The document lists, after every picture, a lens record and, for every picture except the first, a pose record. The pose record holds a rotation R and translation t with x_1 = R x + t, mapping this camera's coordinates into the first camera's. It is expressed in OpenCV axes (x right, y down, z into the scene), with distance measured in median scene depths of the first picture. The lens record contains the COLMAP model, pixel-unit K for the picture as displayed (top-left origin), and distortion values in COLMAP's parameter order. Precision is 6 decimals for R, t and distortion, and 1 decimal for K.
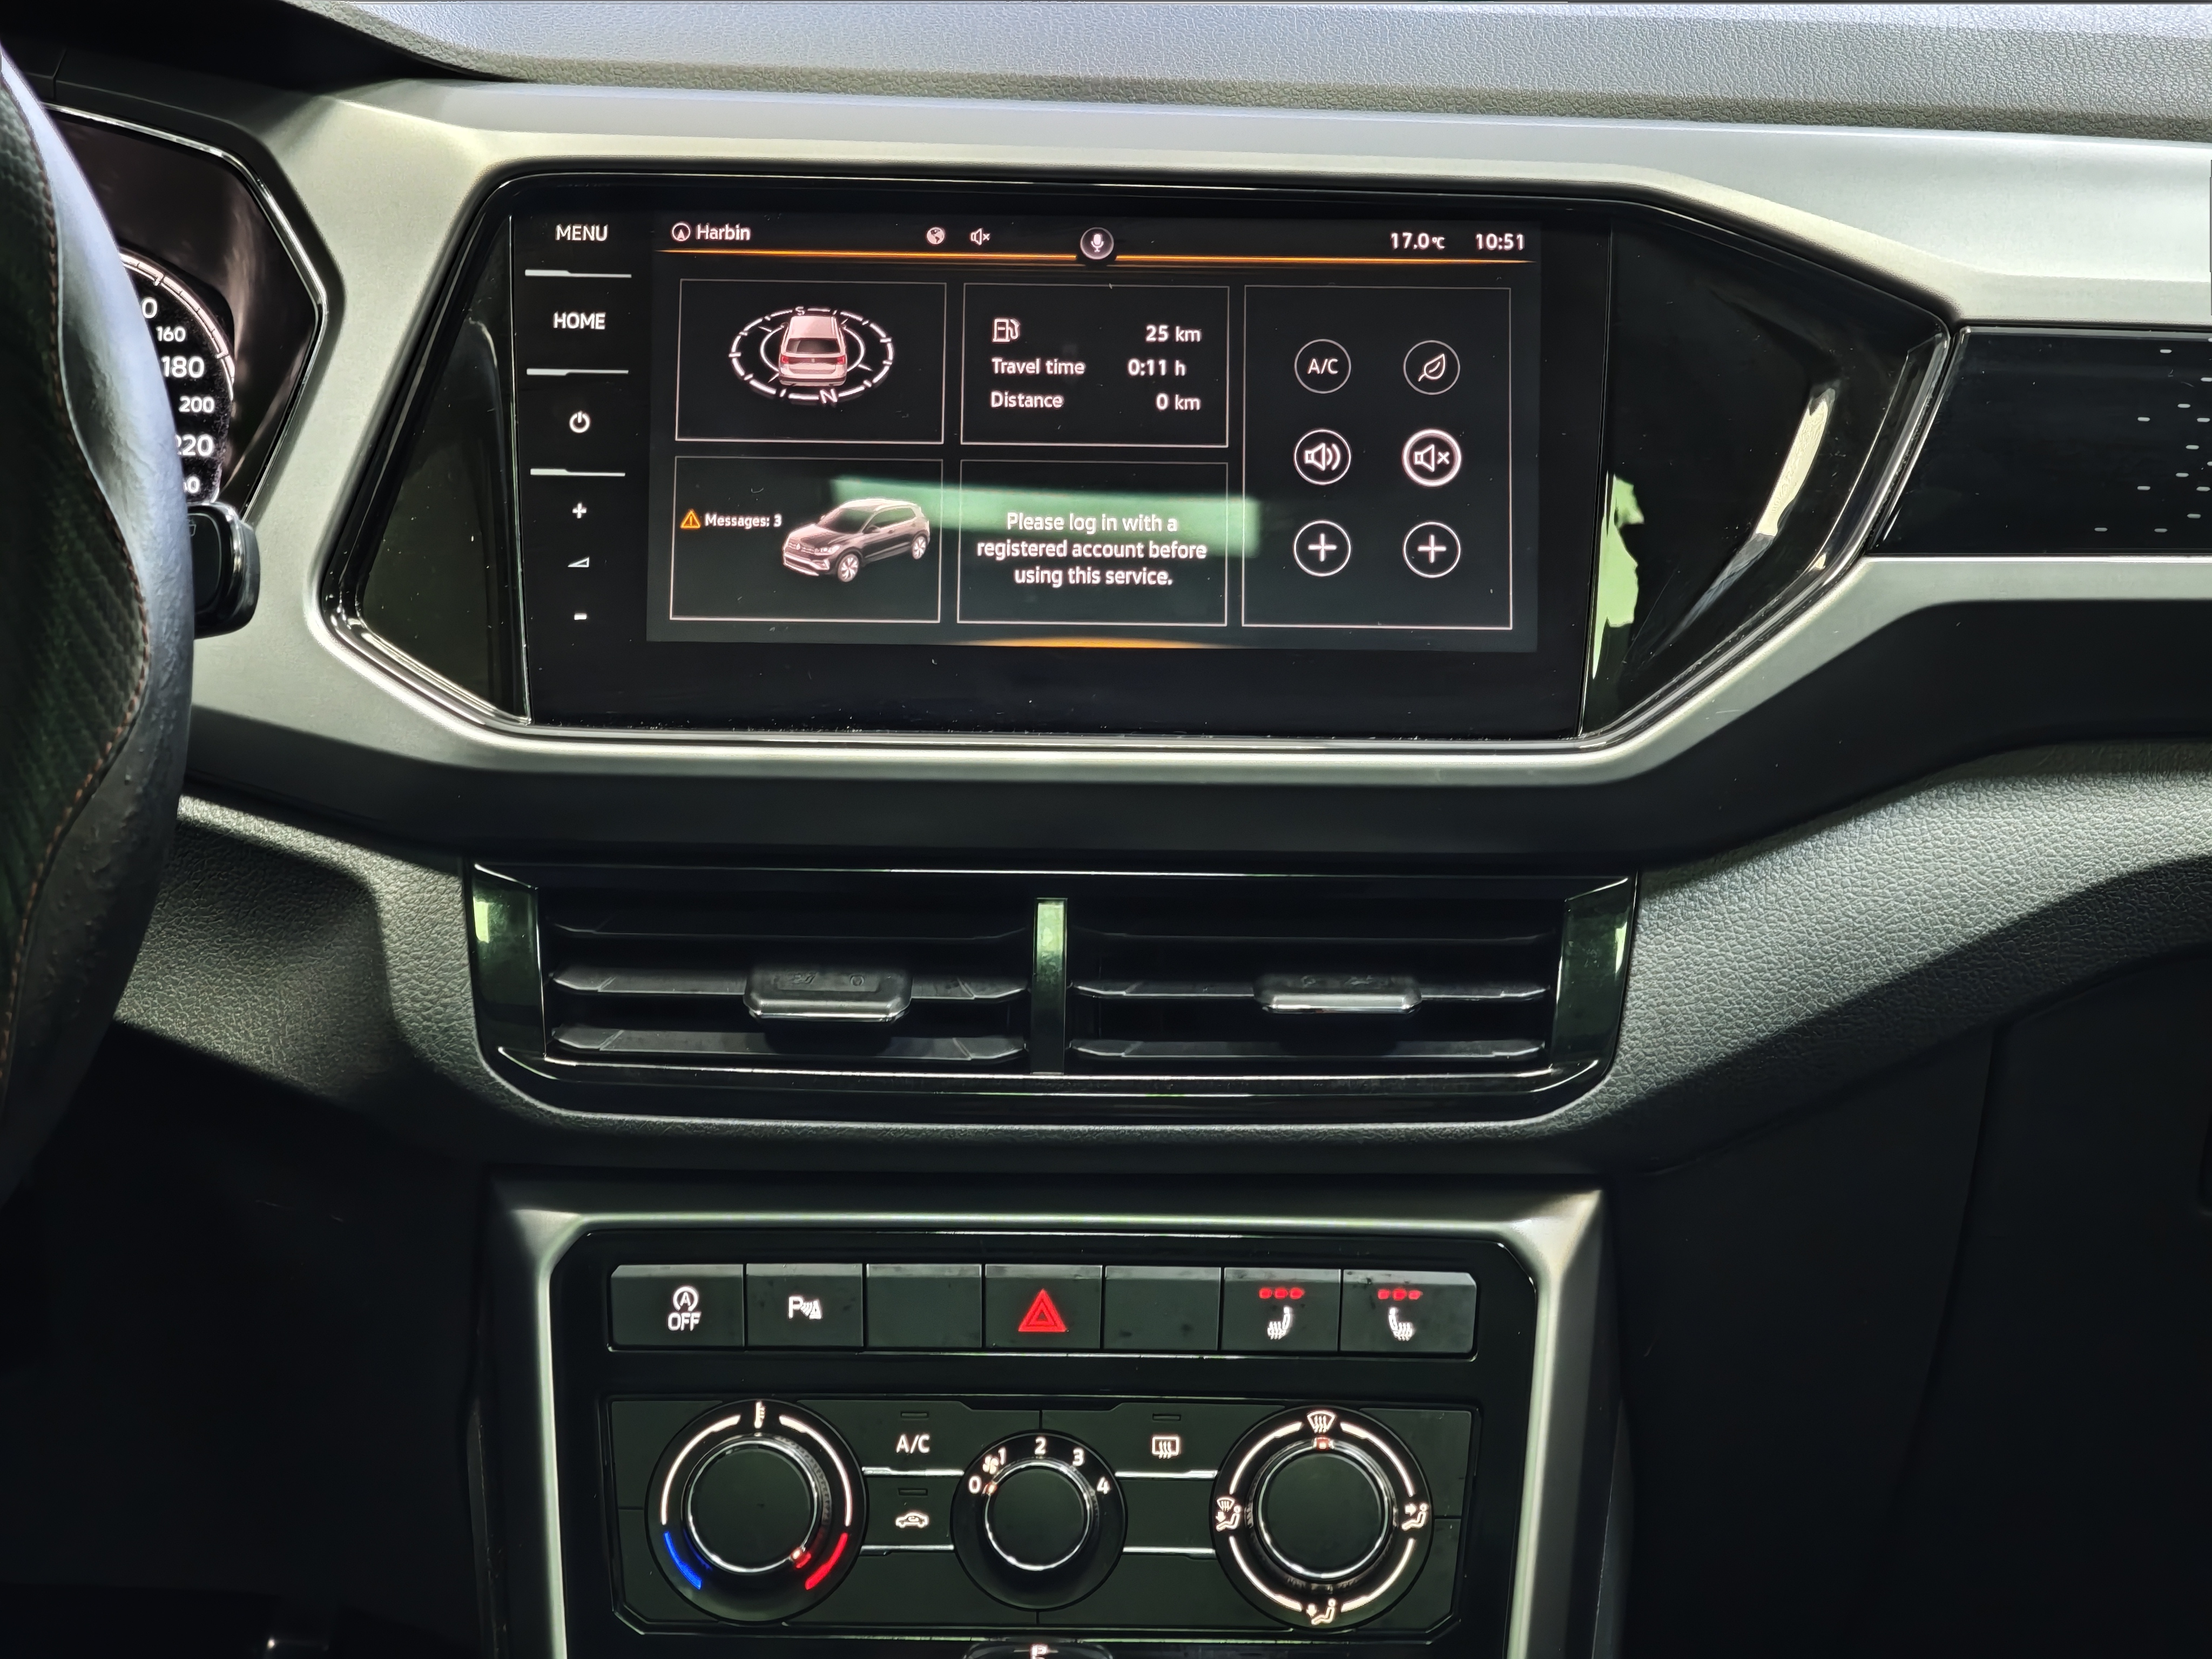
lens RADIAL K [[4435.4, 0, 1101.6], [0, 4435.4, 817.5], [0, 0, 1]] dist [0.158733, 0.000000]
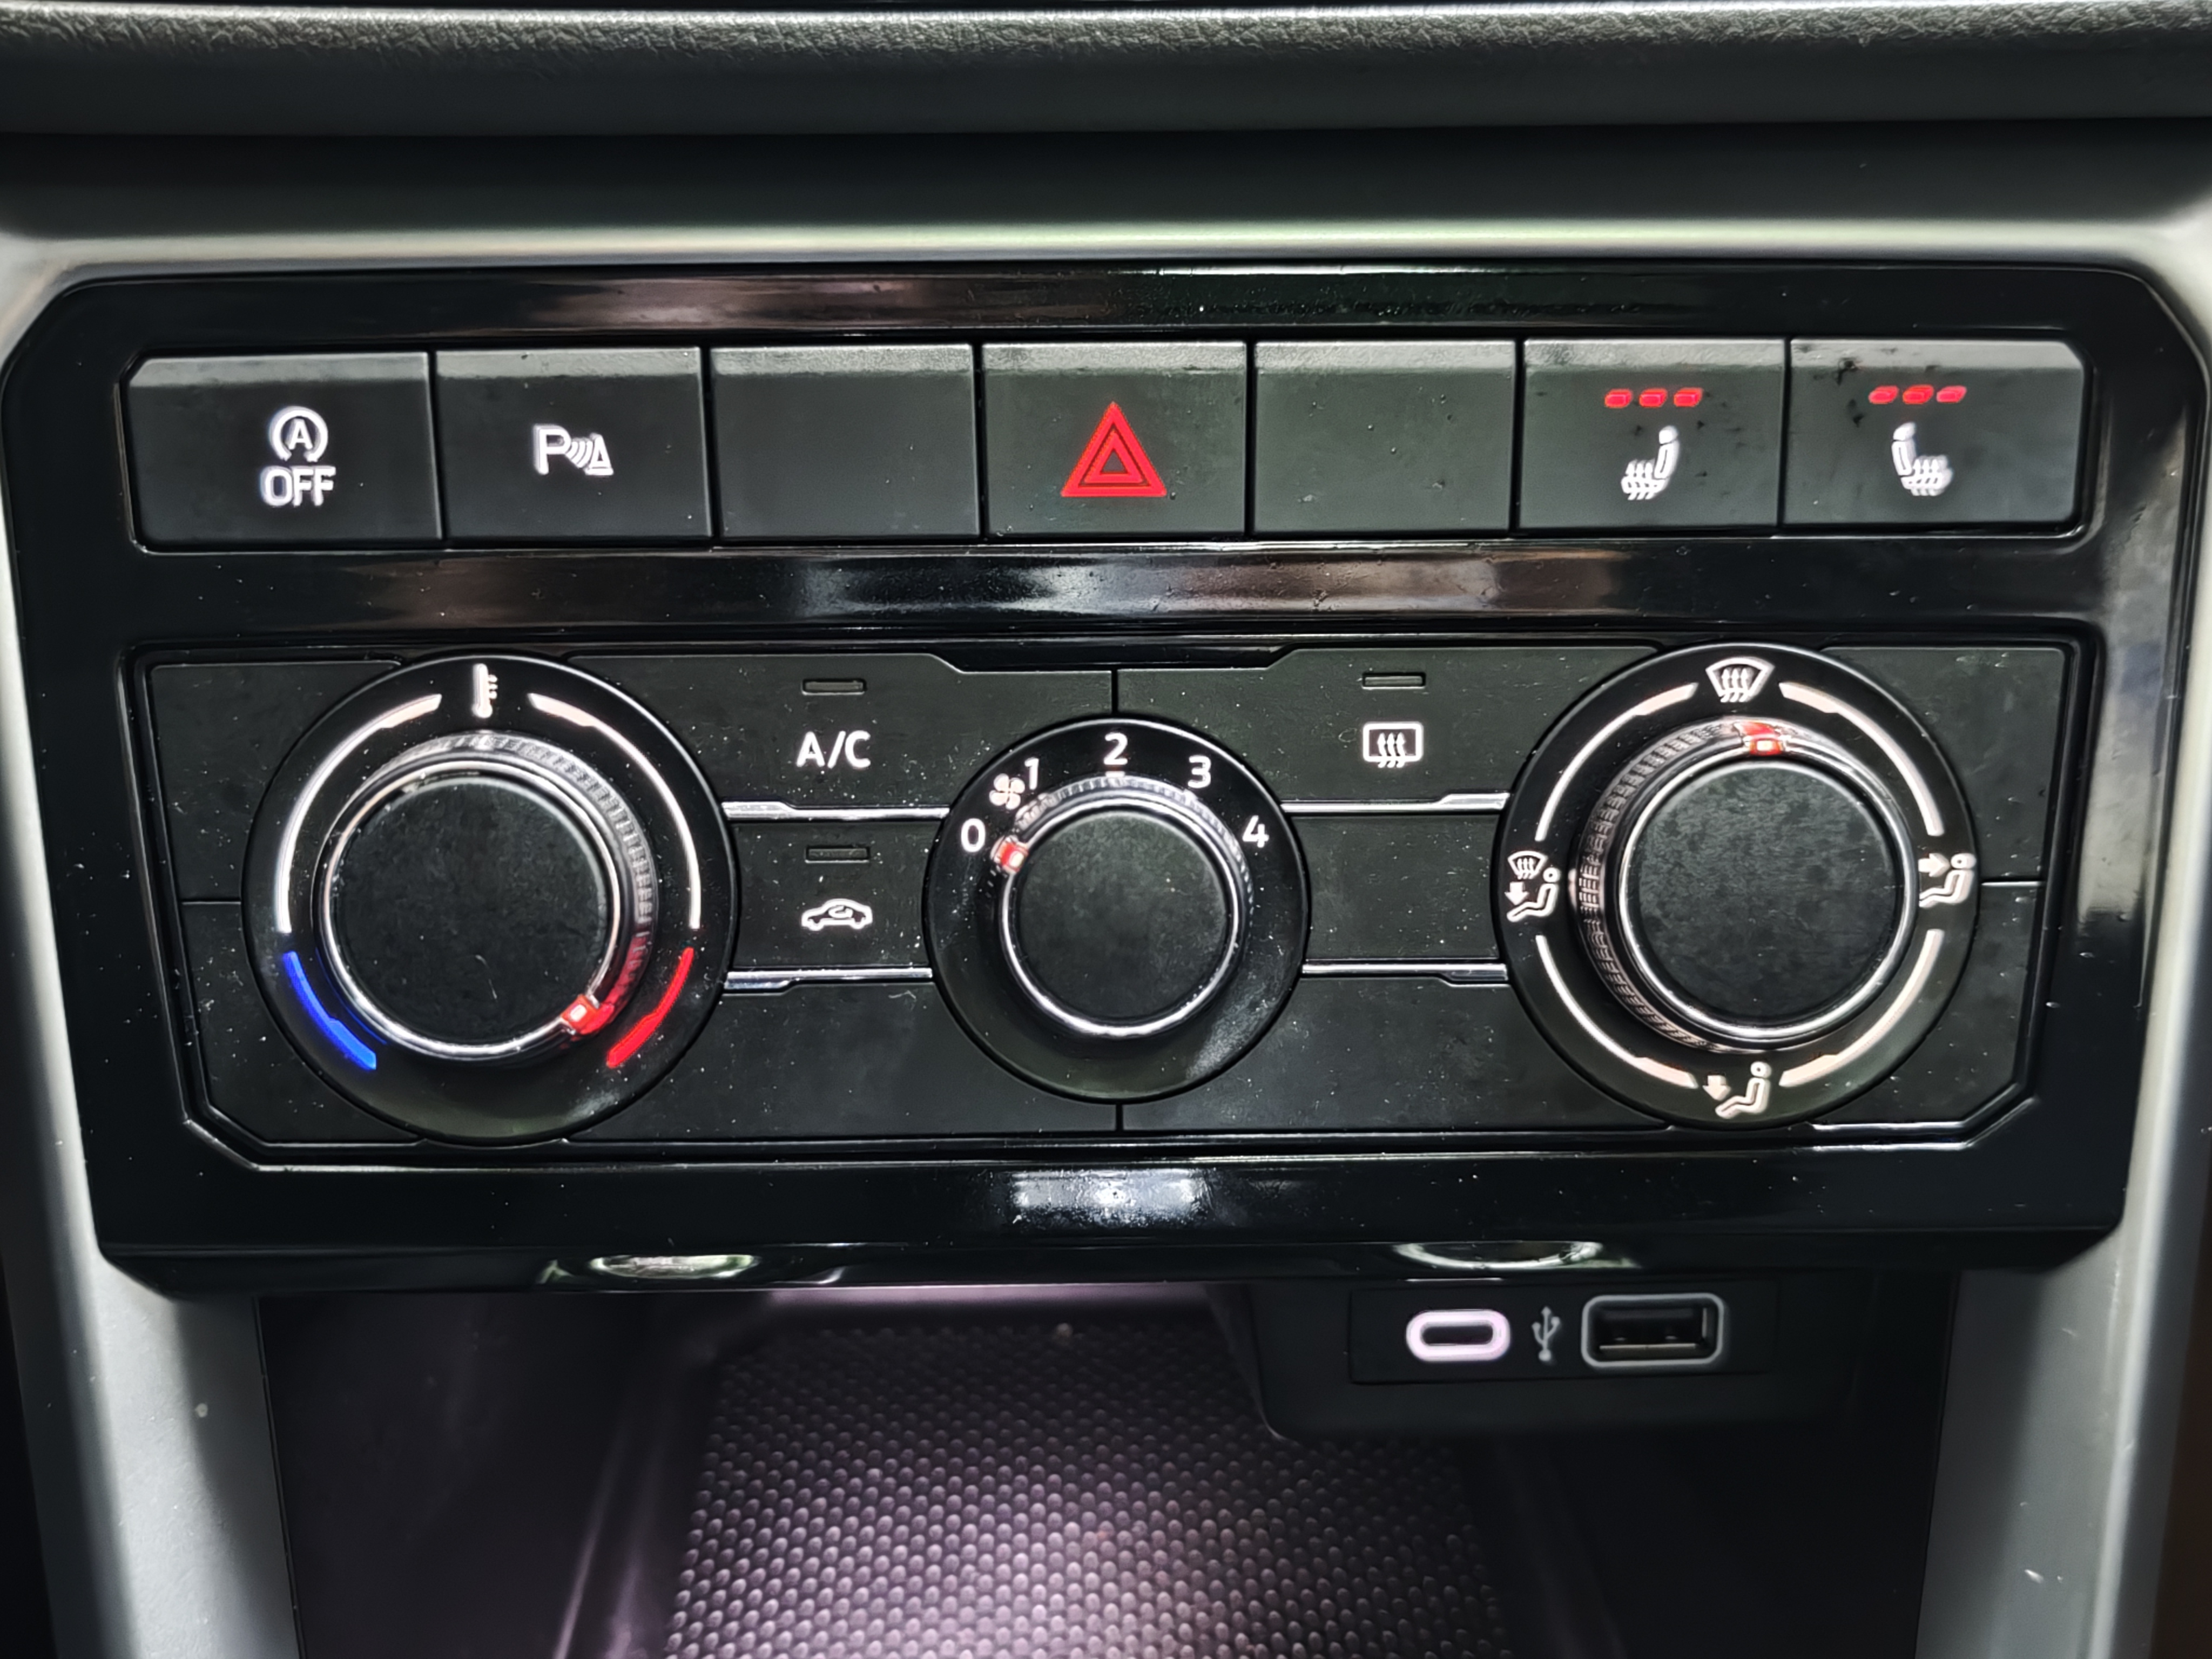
lens RADIAL K [[2969.7, 0, 1098.4], [0, 2969.7, 821.0], [0, 0, 1]] dist [0.053382, 0.000000]
pose [[0.998577, -0.026746, 0.046126, -0.029443], [0.013480, 0.963623, 0.266926, 0.067734], [-0.051588, -0.265924, 0.962613, 0.705737]]
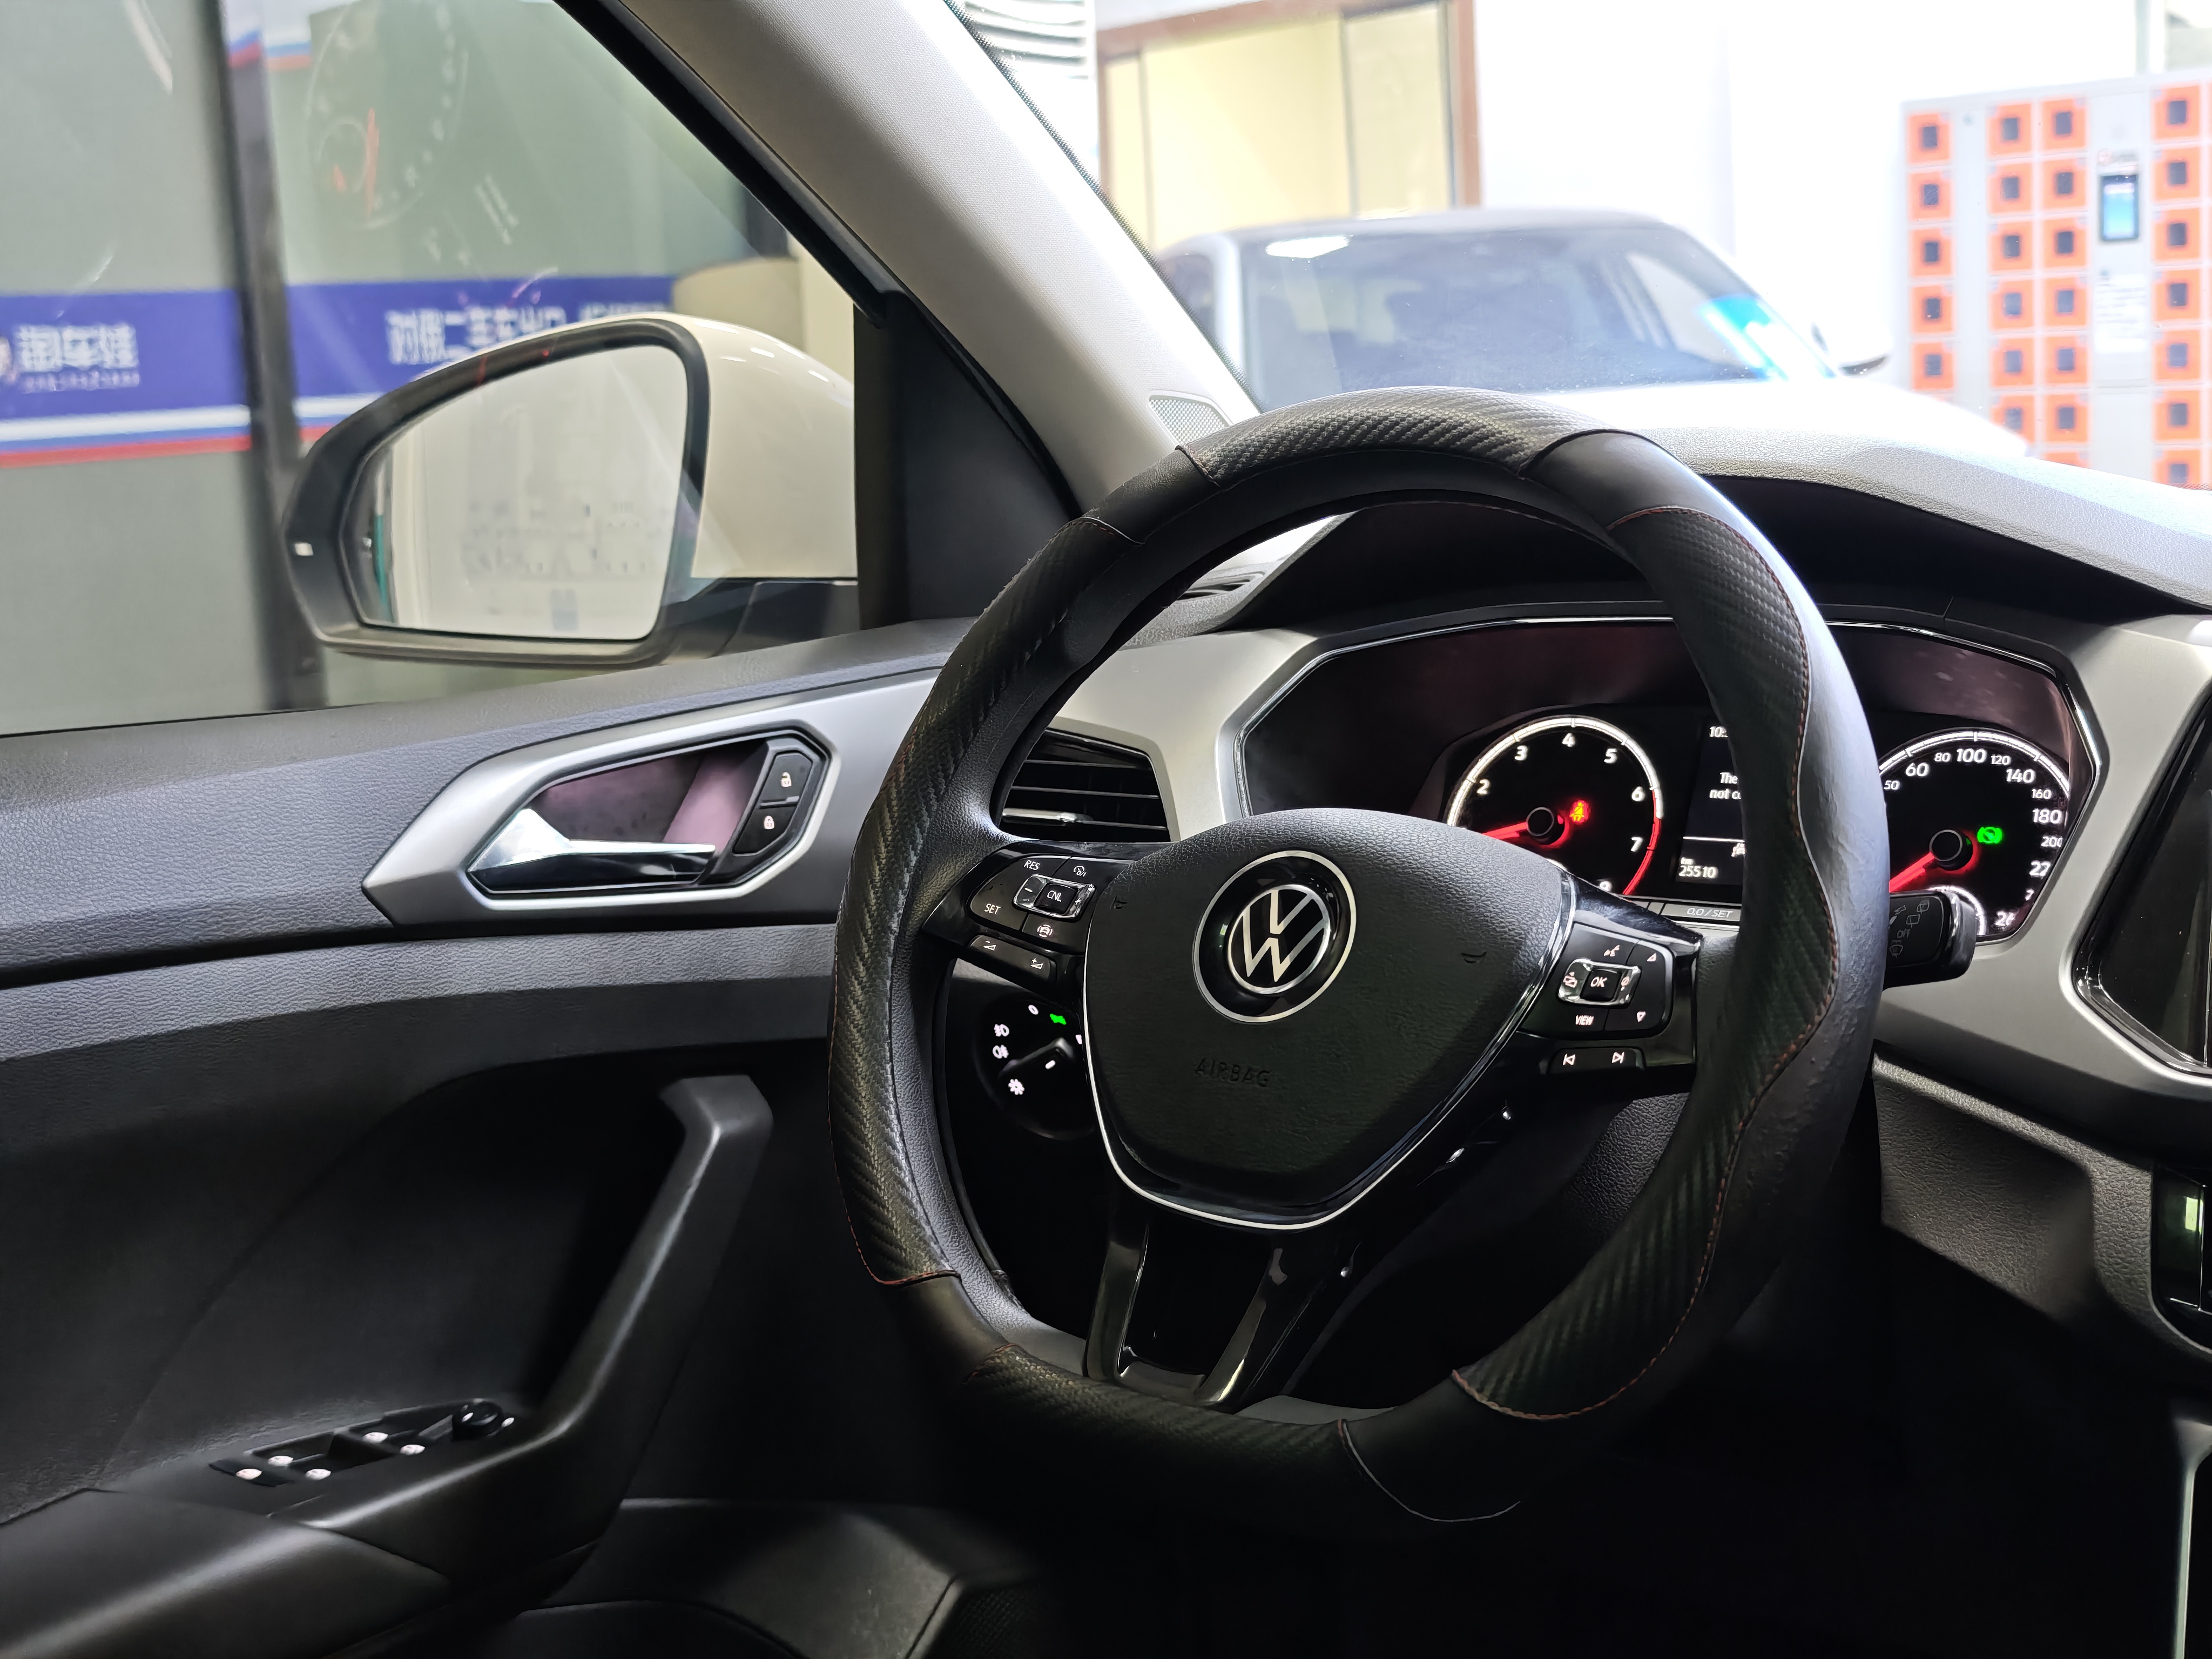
lens RADIAL K [[2969.7, 0, 1110.9], [0, 2969.7, 820.4], [0, 0, 1]] dist [0.053382, 0.000000]
pose [[0.802527, 0.031762, -0.595770, 0.149907], [-0.101195, 0.991360, -0.083462, 0.015224], [0.587971, 0.127269, 0.798807, 0.044348]]
